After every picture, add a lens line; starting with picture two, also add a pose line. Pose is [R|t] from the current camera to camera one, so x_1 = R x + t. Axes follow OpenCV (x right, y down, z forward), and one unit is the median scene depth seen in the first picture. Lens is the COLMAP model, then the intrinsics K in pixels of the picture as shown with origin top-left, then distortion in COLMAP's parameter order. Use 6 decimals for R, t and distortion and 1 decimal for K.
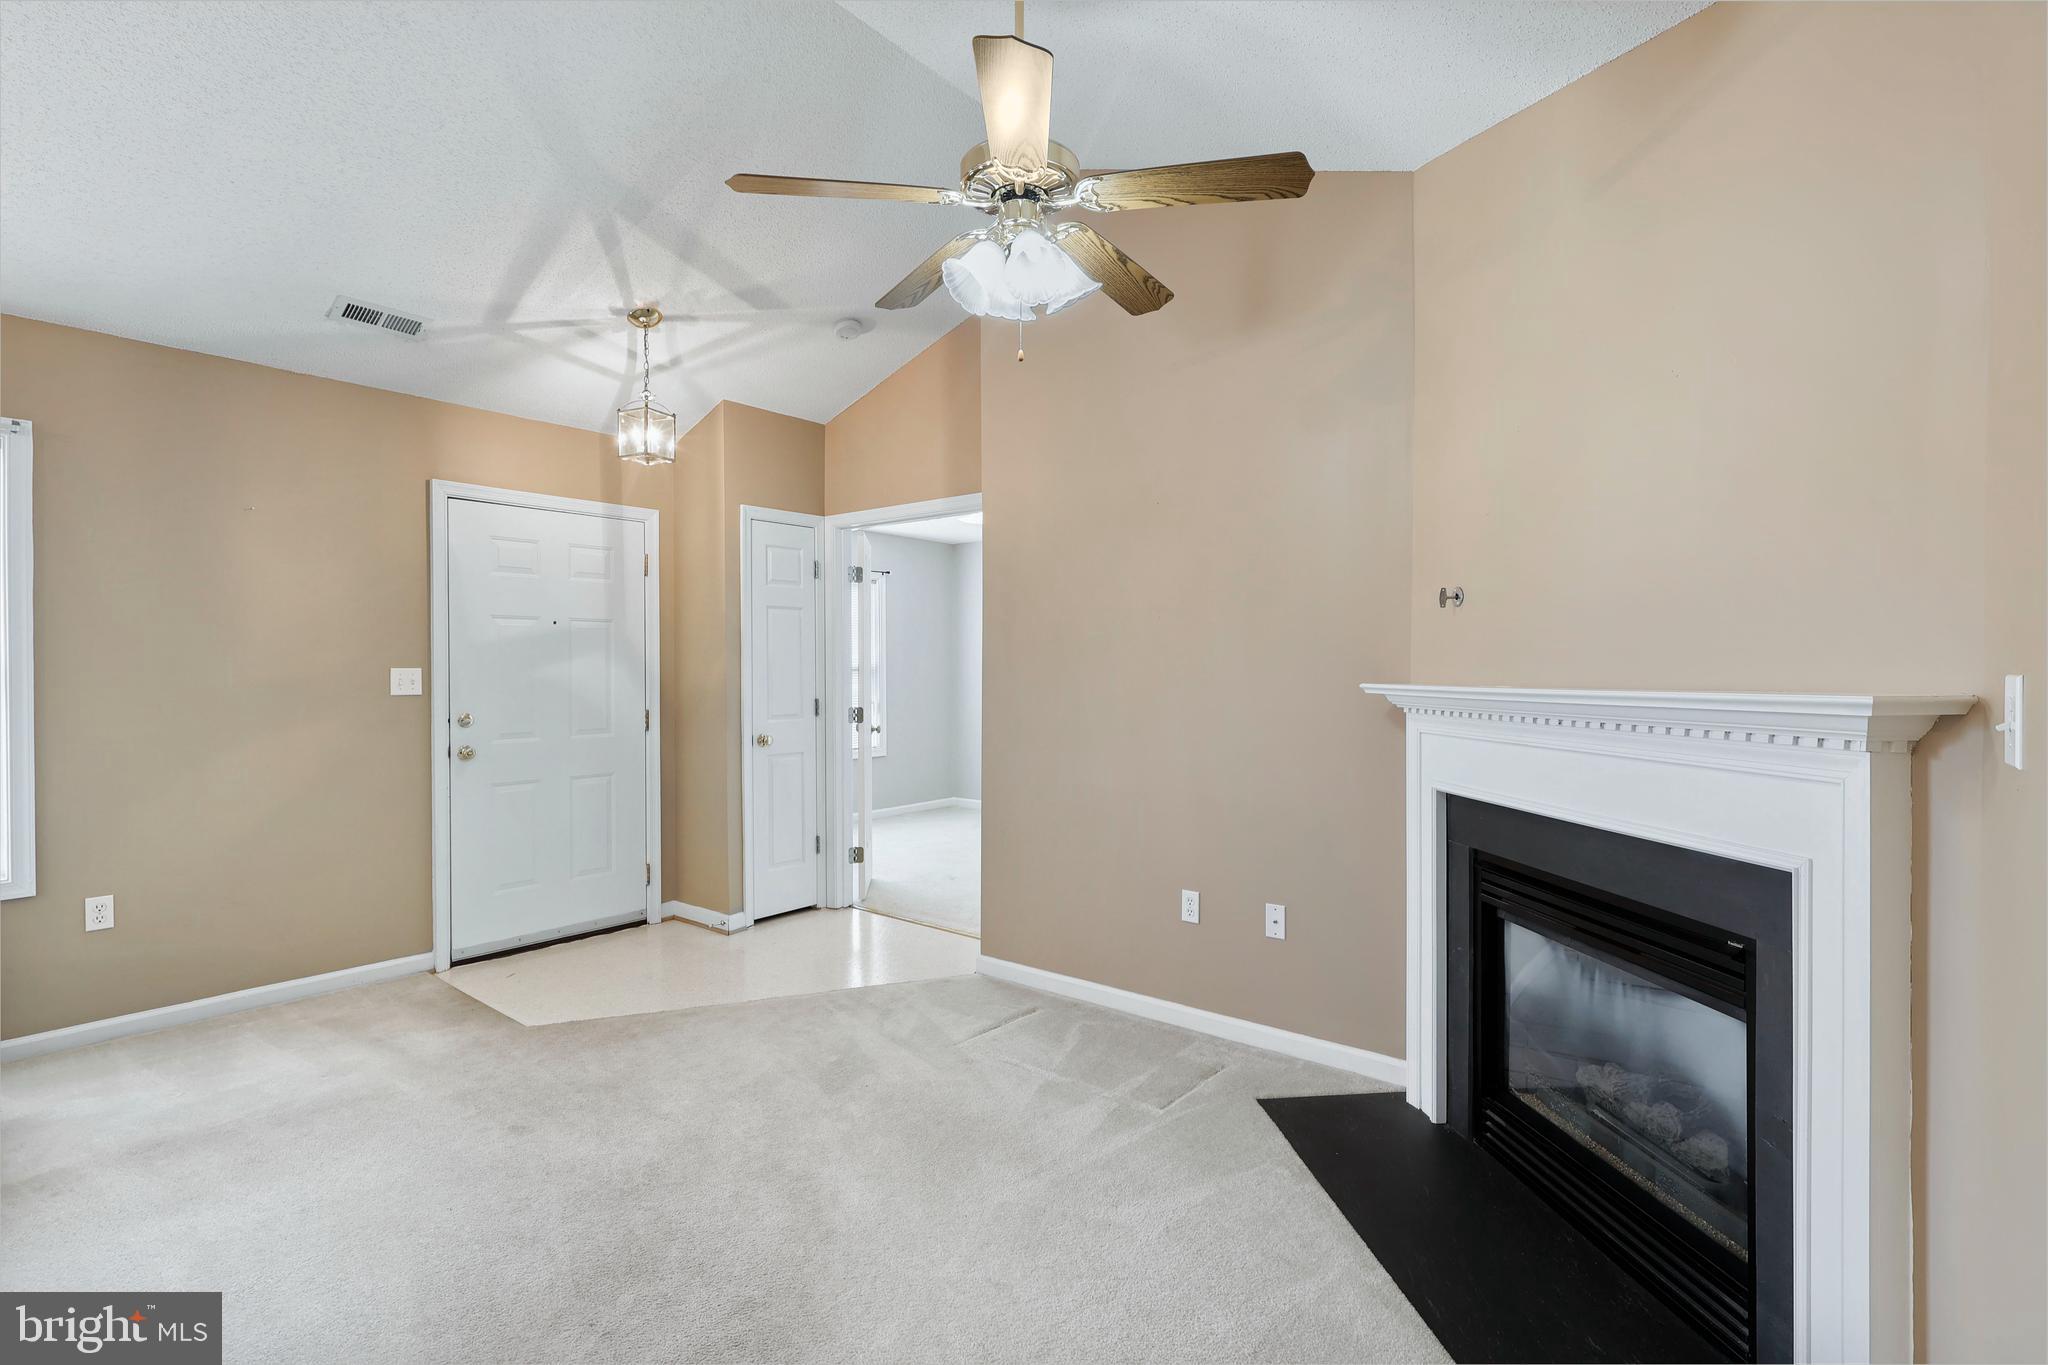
lens RADIAL K [[947.4, 0, 1030.6], [0, 947.4, 677.3], [0, 0, 1]] dist [0.000001, -0.000452]
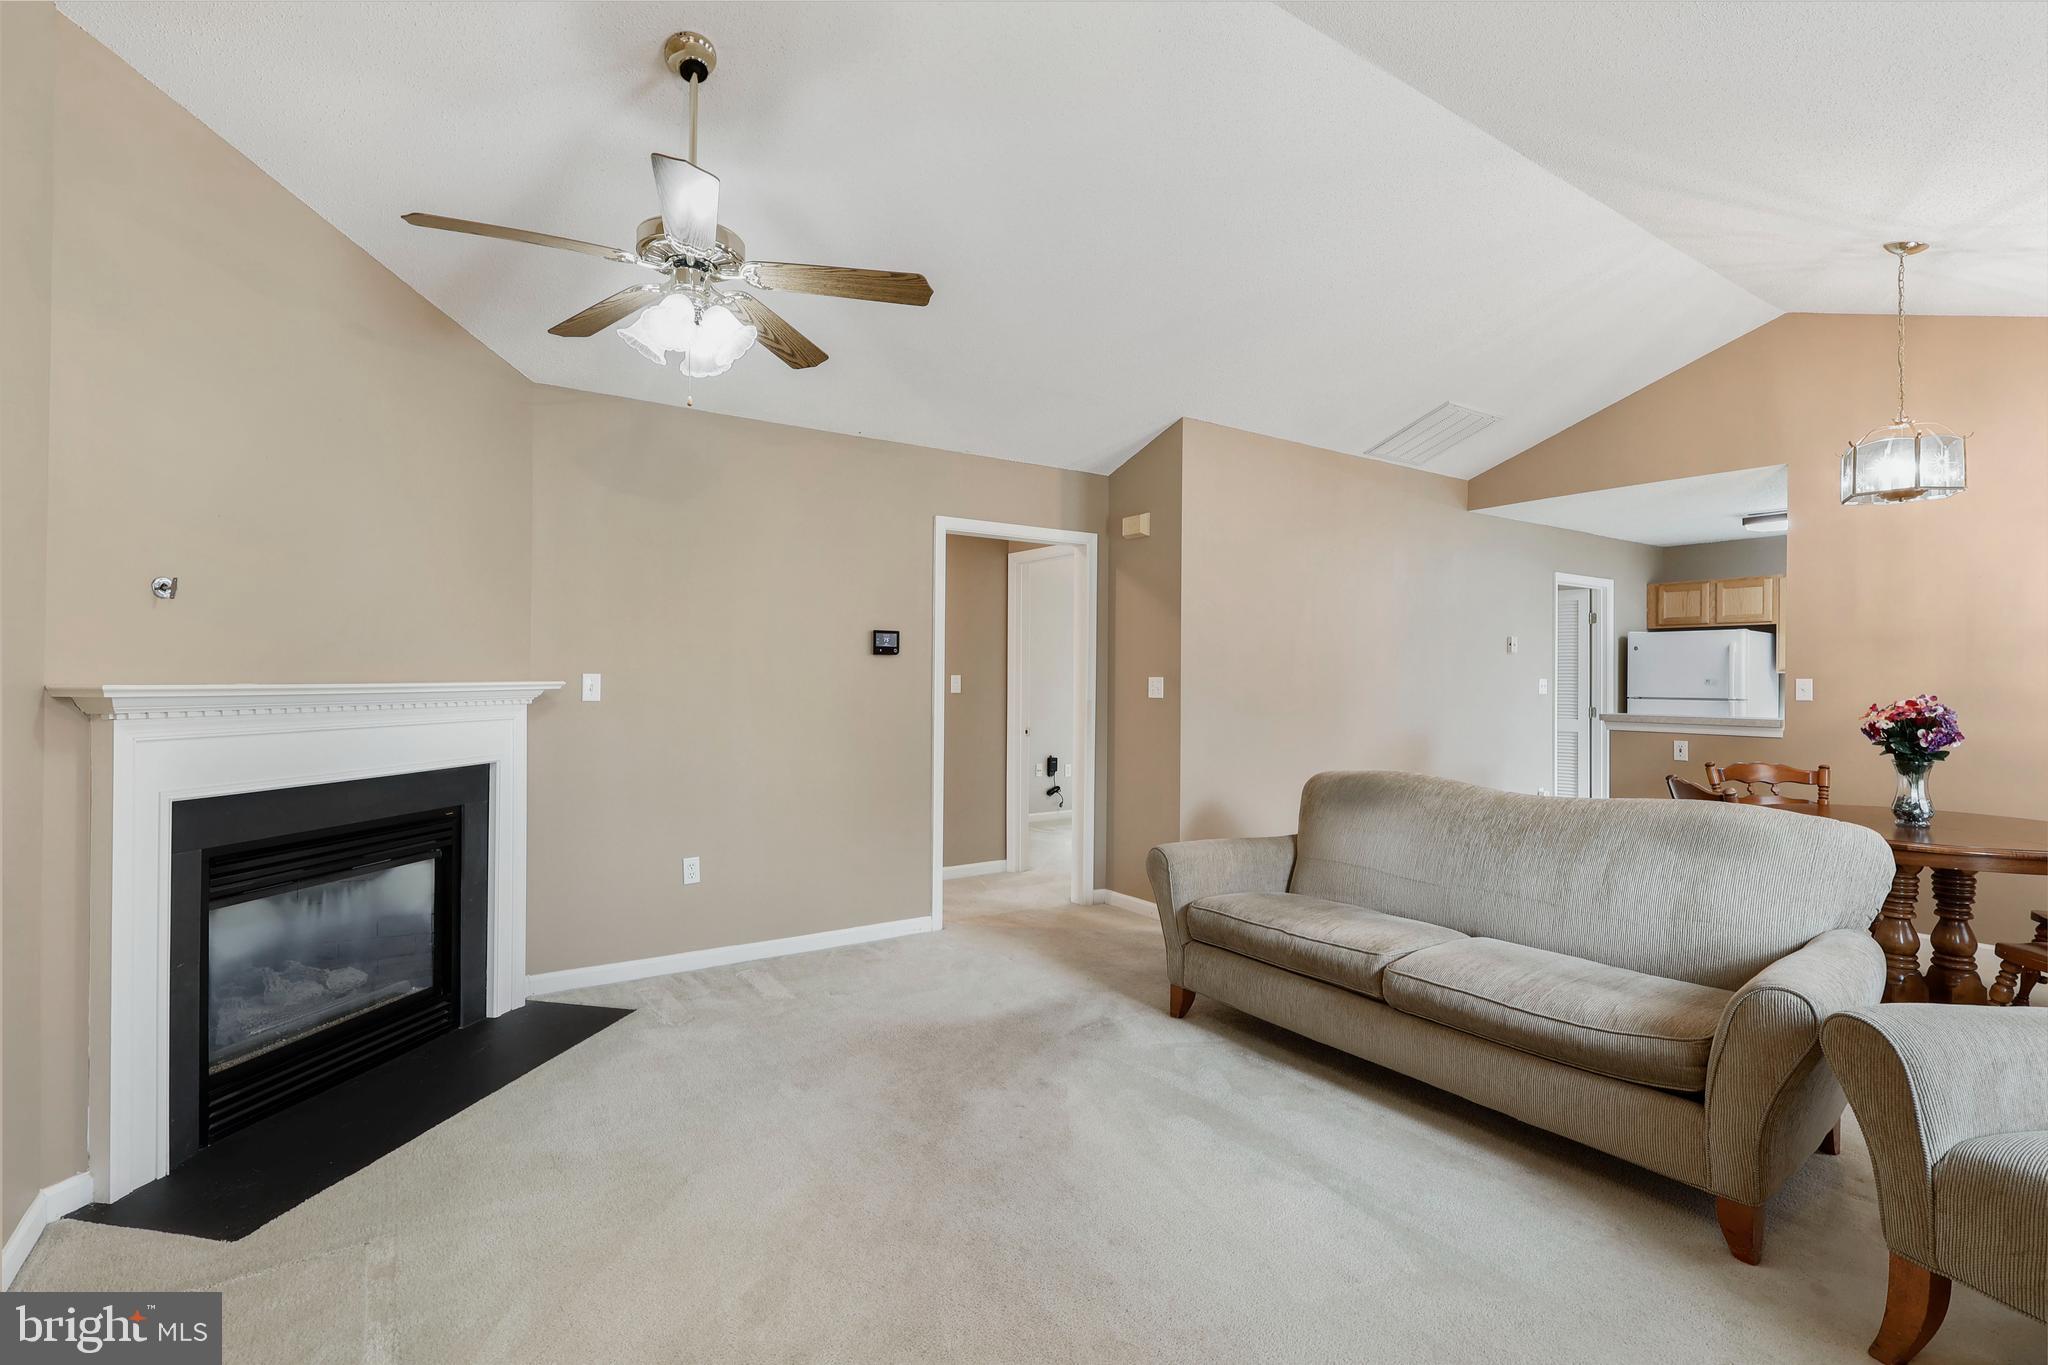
lens RADIAL K [[951.6, 0, 1026.1], [0, 951.6, 674.8], [0, 0, 1]] dist [-0.001203, 0.001161]
pose [[-0.954215, -0.008169, 0.299009, -0.712578], [-0.008198, 0.999966, 0.001157, -0.006112], [-0.299008, -0.001347, -0.954250, 1.911366]]
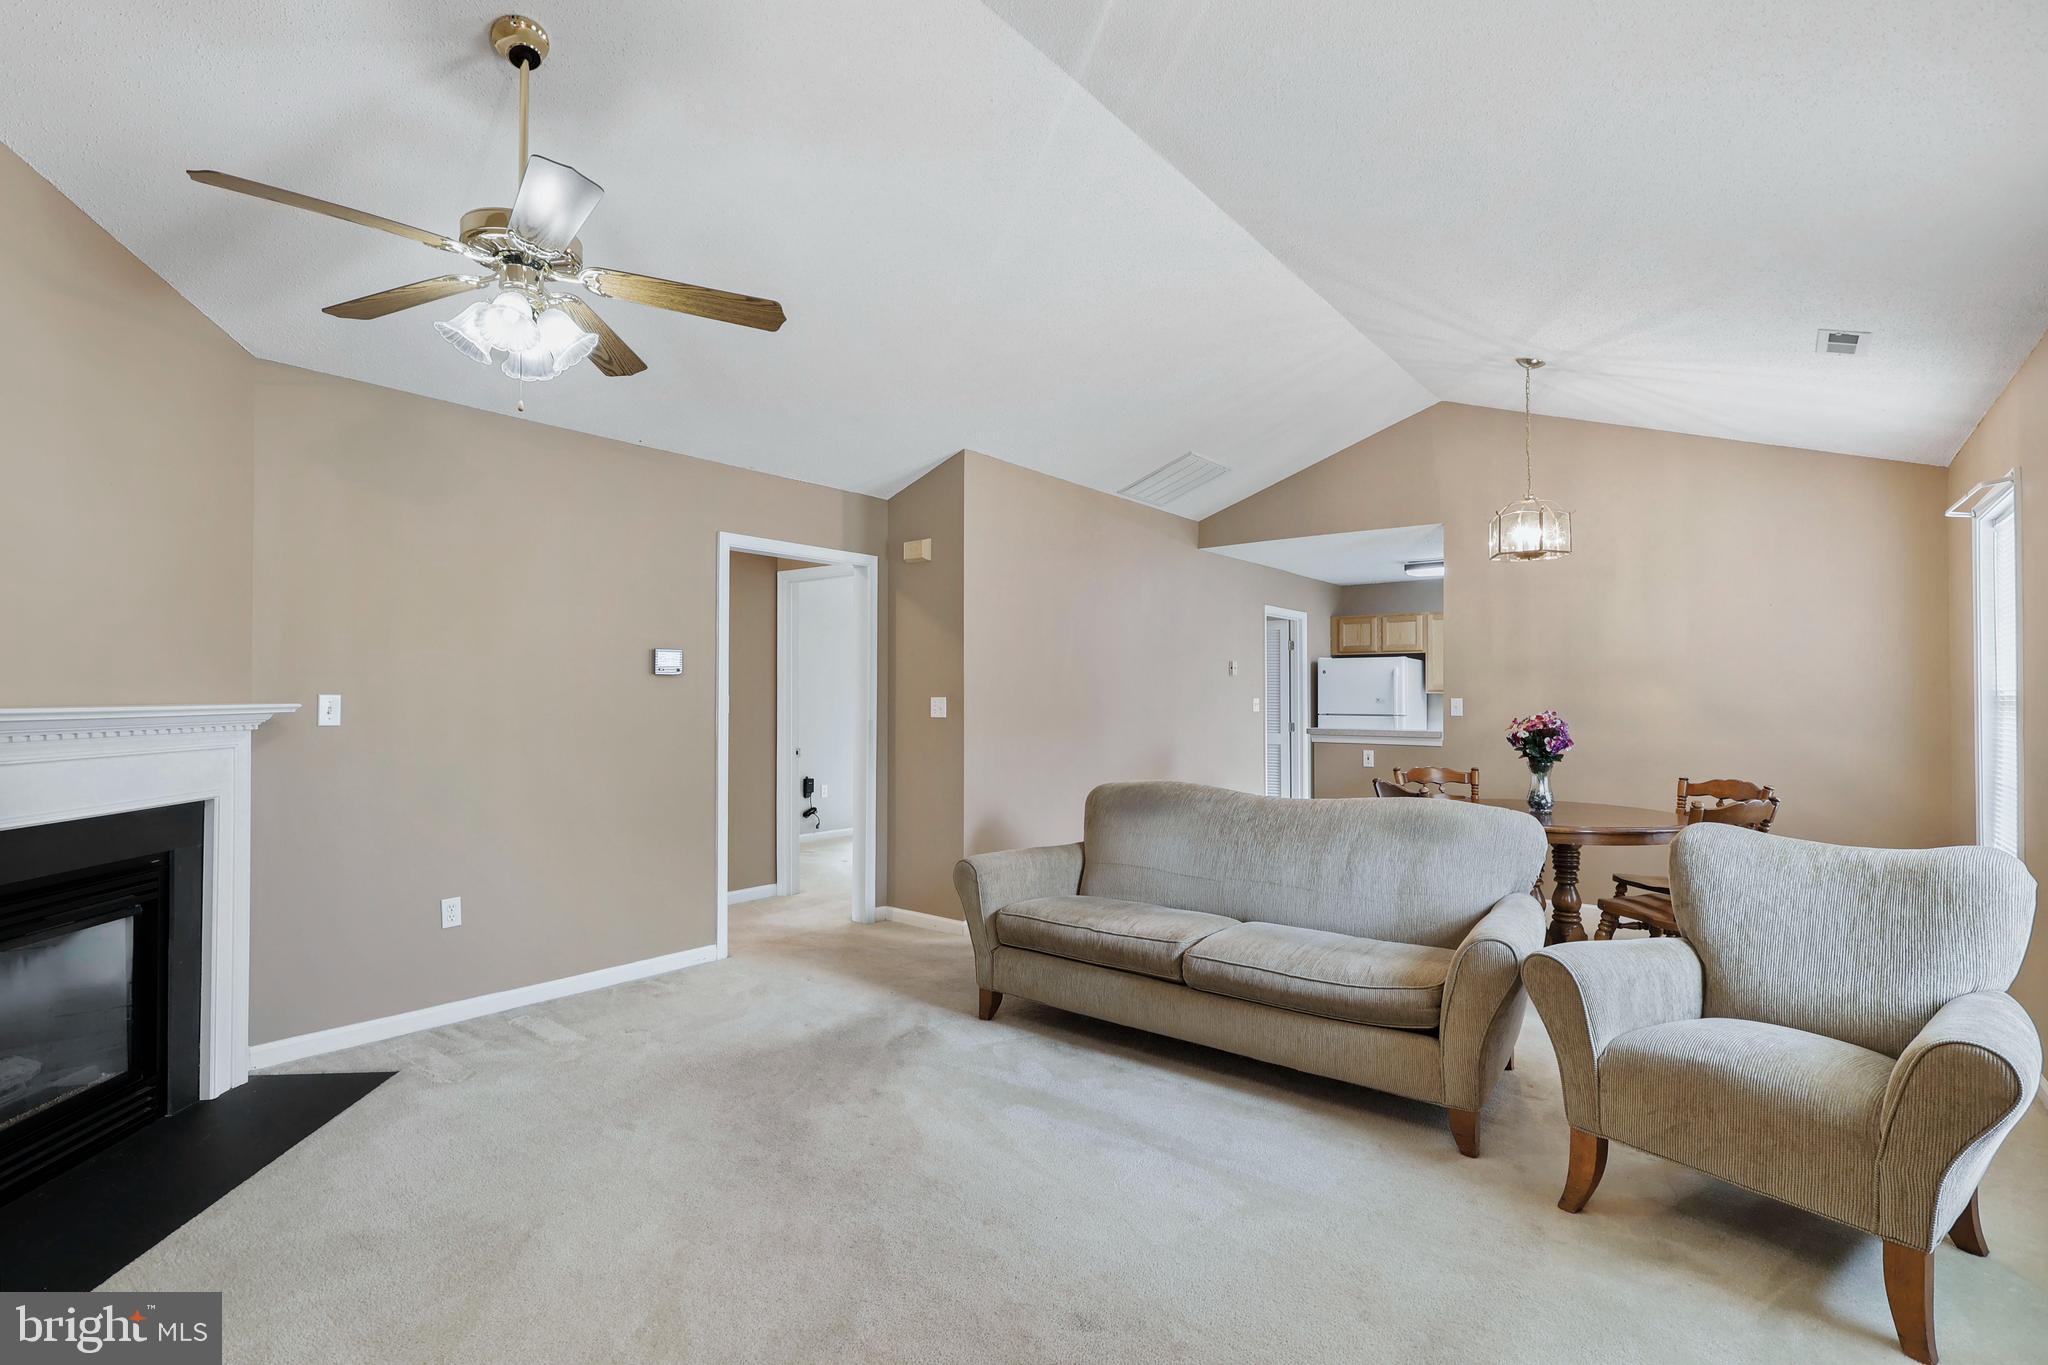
lens RADIAL K [[959.4, 0, 1024.0], [0, 959.4, 682.5], [0, 0, 1]] dist [-0.000328, 0.000379]
pose [[-0.999943, -0.008108, 0.006935, -0.562390], [-0.008197, 0.999885, -0.012763, -0.008483], [-0.006830, -0.012820, -0.999894, 2.017280]]
